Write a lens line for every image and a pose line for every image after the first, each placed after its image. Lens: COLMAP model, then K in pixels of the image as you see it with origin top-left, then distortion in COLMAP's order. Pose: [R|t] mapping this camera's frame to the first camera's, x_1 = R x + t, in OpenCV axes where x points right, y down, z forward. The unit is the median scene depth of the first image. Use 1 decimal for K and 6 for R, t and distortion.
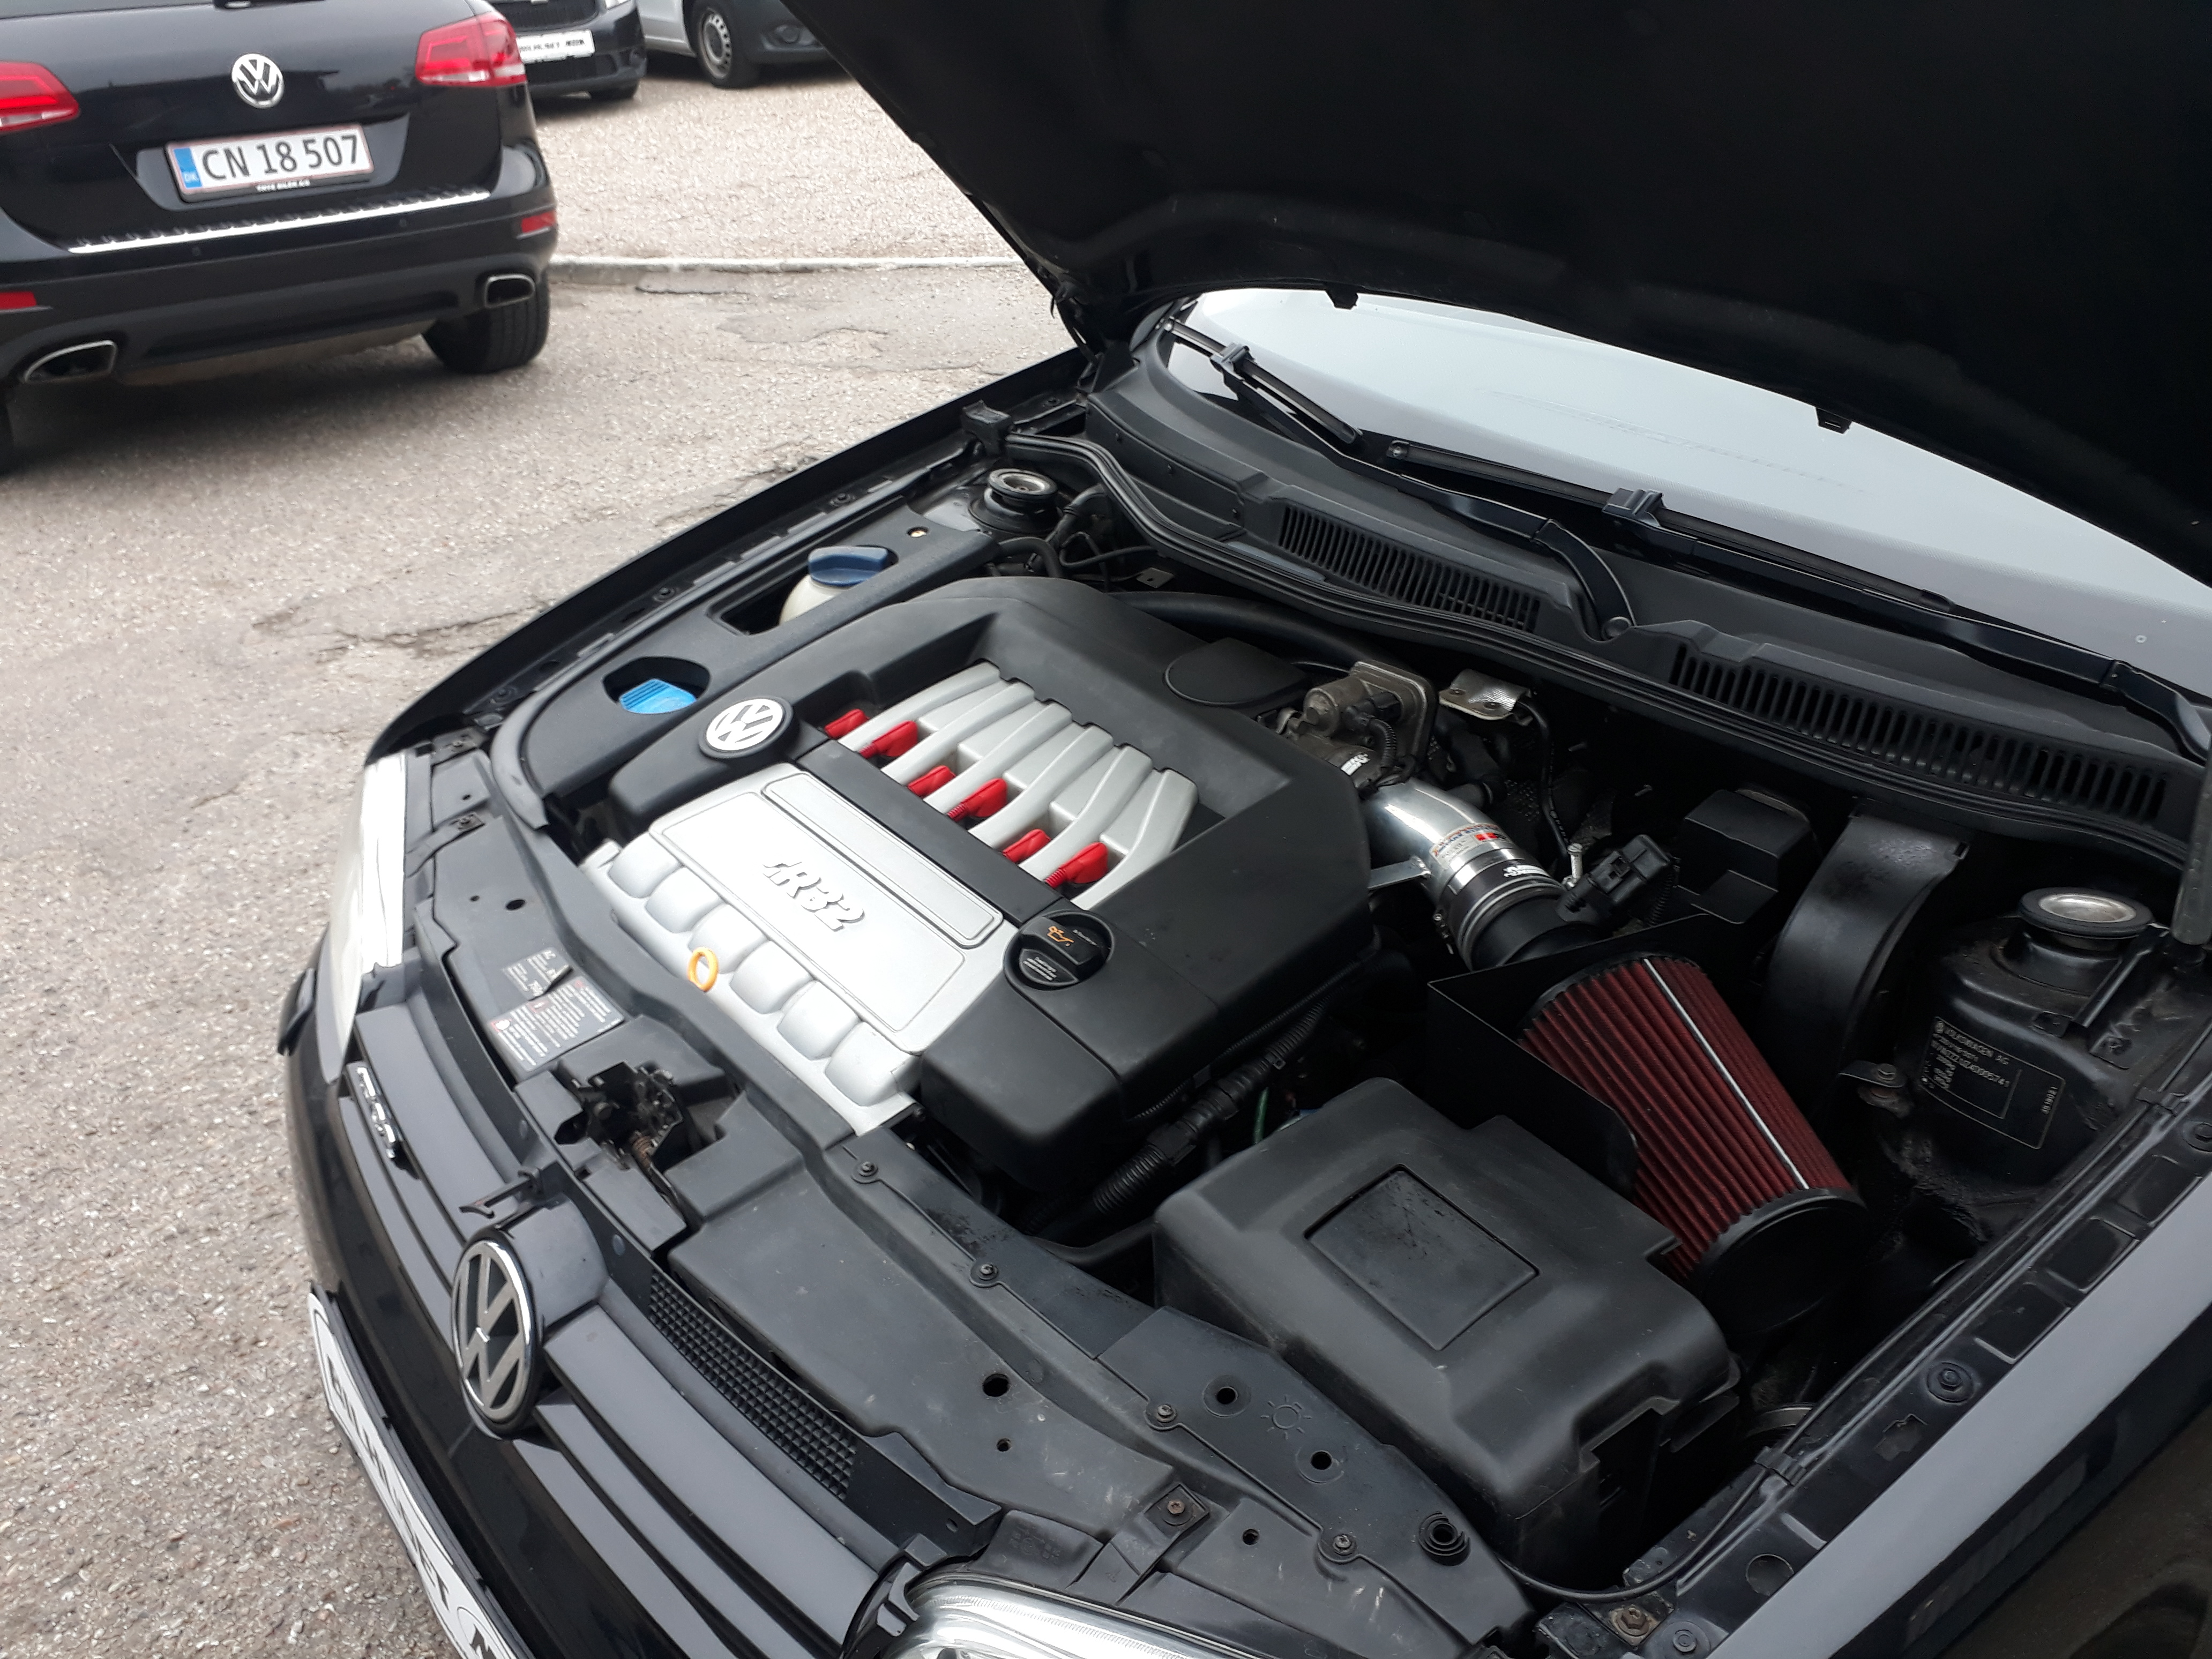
lens RADIAL K [[1781.4, 0, 1102.3], [0, 1781.4, 832.9], [0, 0, 1]] dist [0.036729, -0.034017]
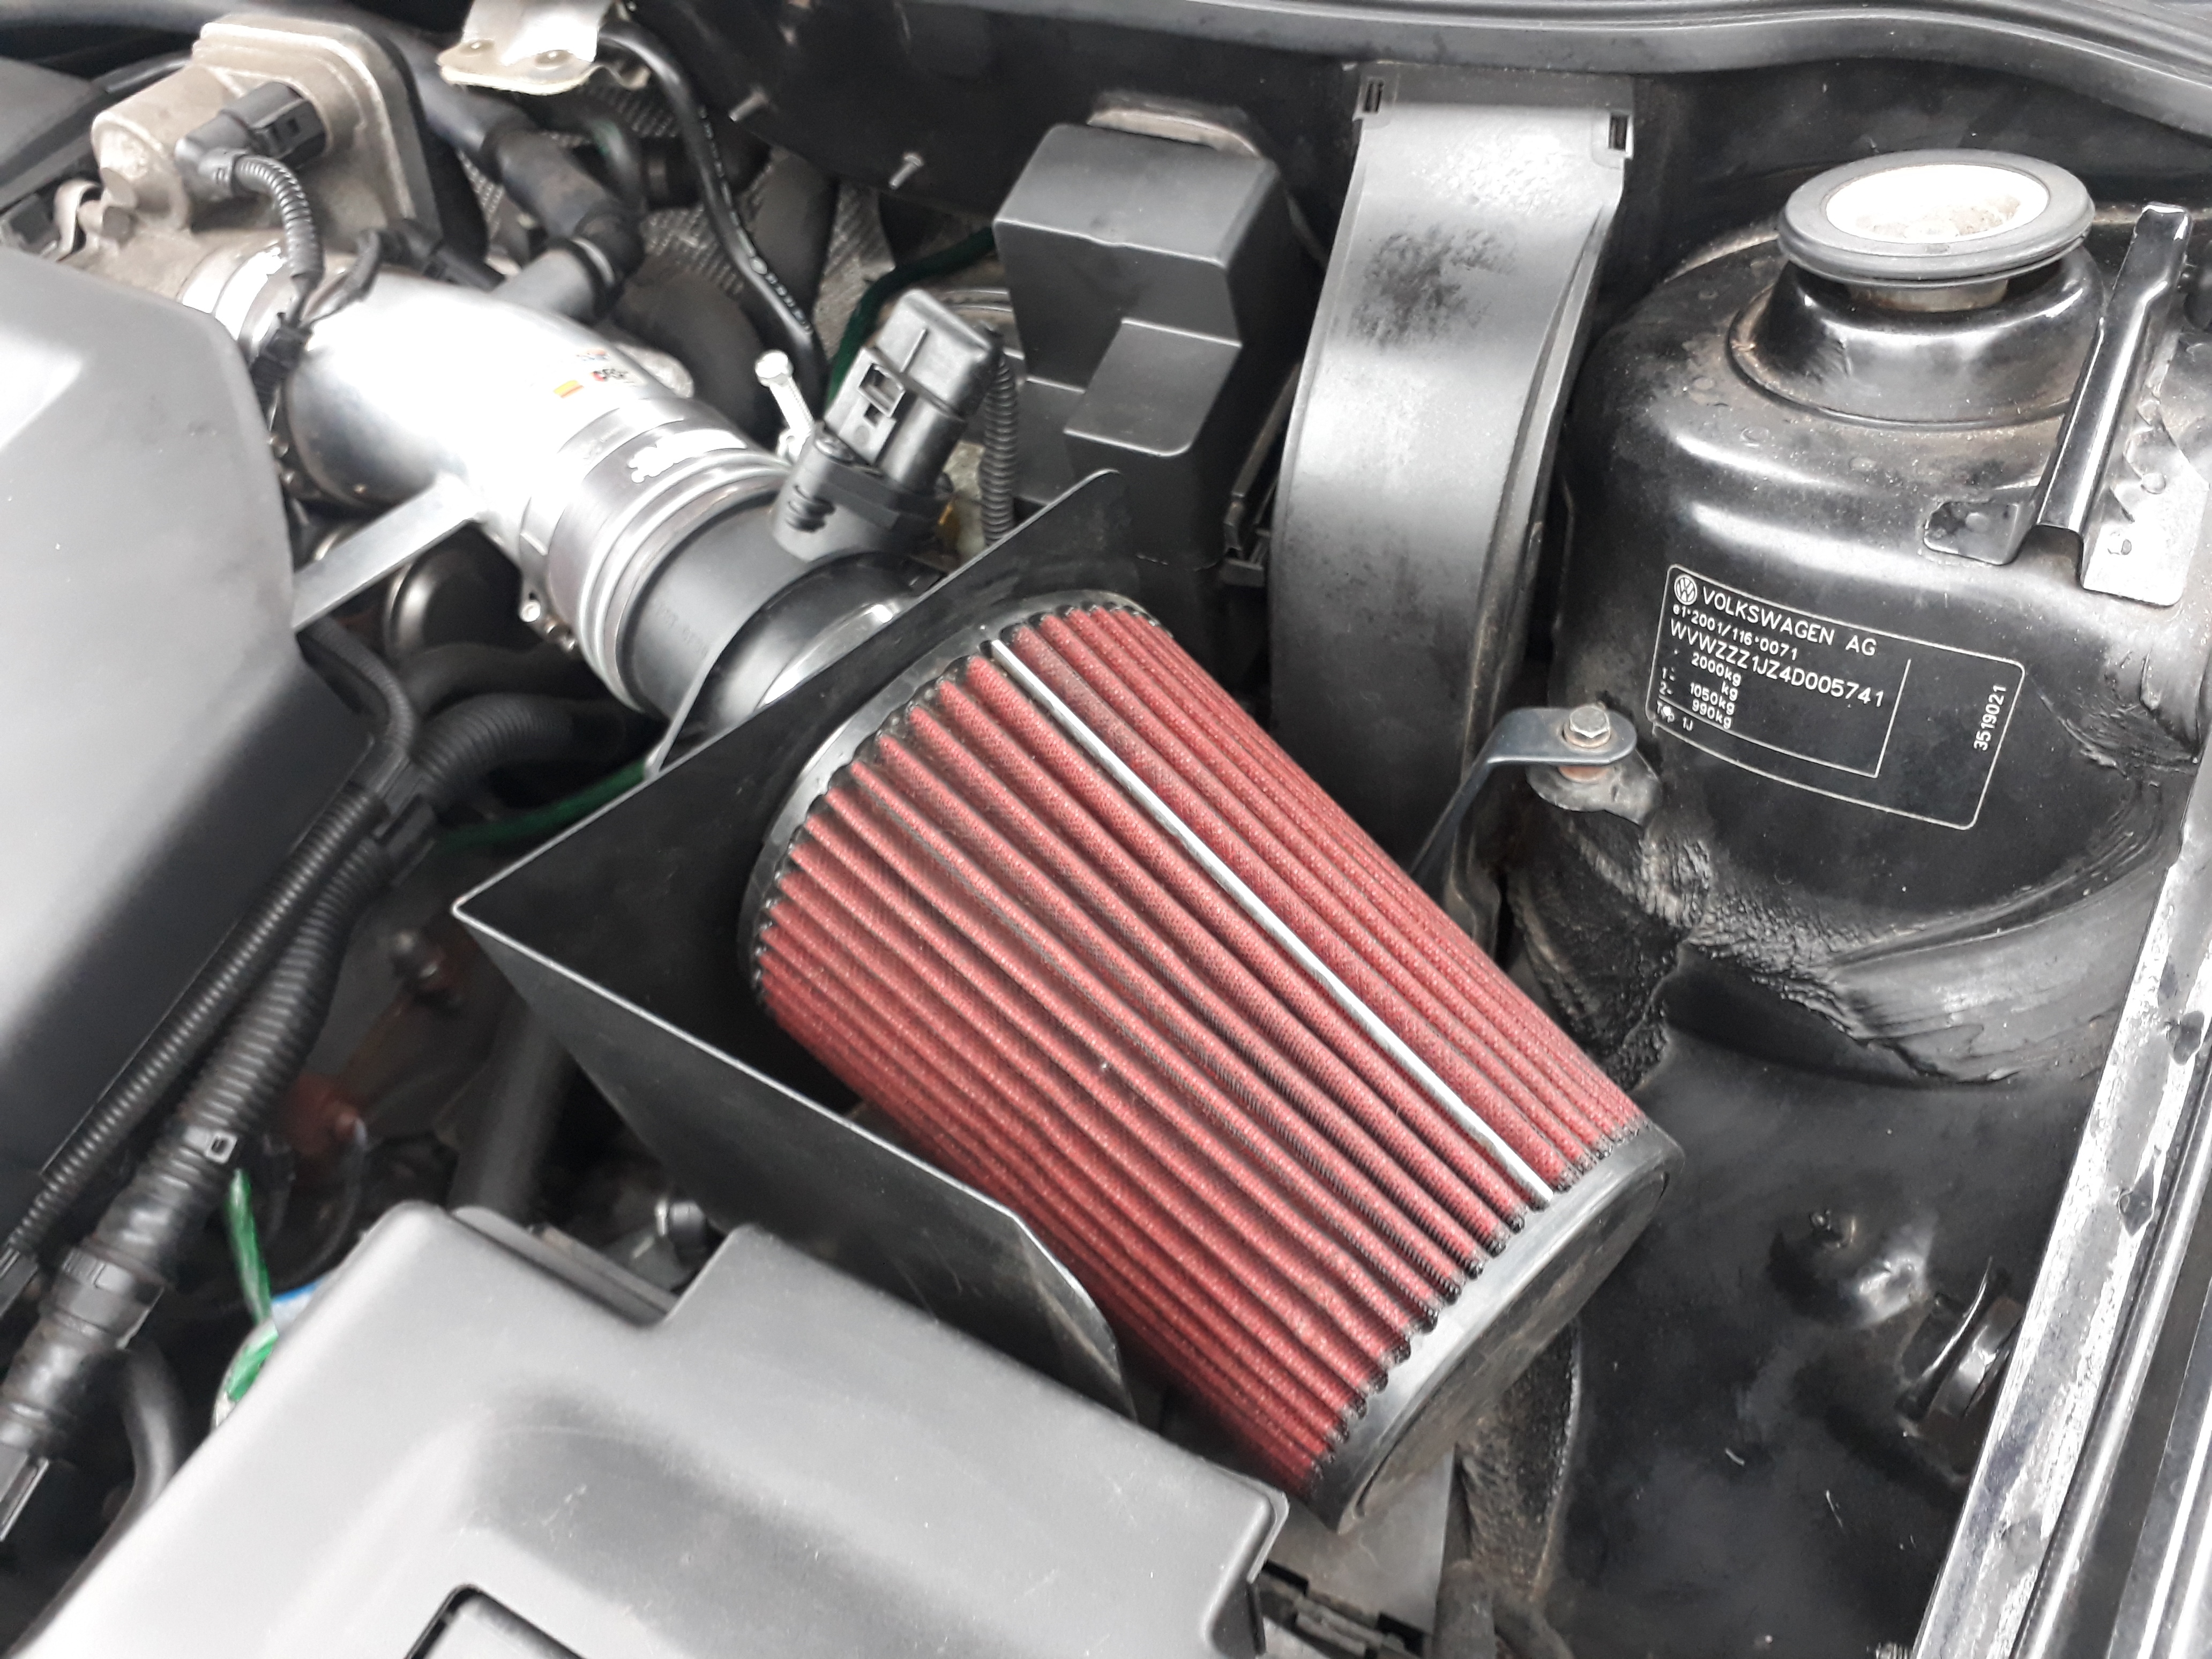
lens RADIAL K [[1781.4, 0, 1109.2], [0, 1781.4, 828.9], [0, 0, 1]] dist [0.036729, -0.034017]
pose [[0.907023, -0.349082, 0.235479, 0.218092], [0.259188, 0.903573, 0.341140, -0.016928], [-0.331858, -0.248389, 0.910040, 0.622747]]
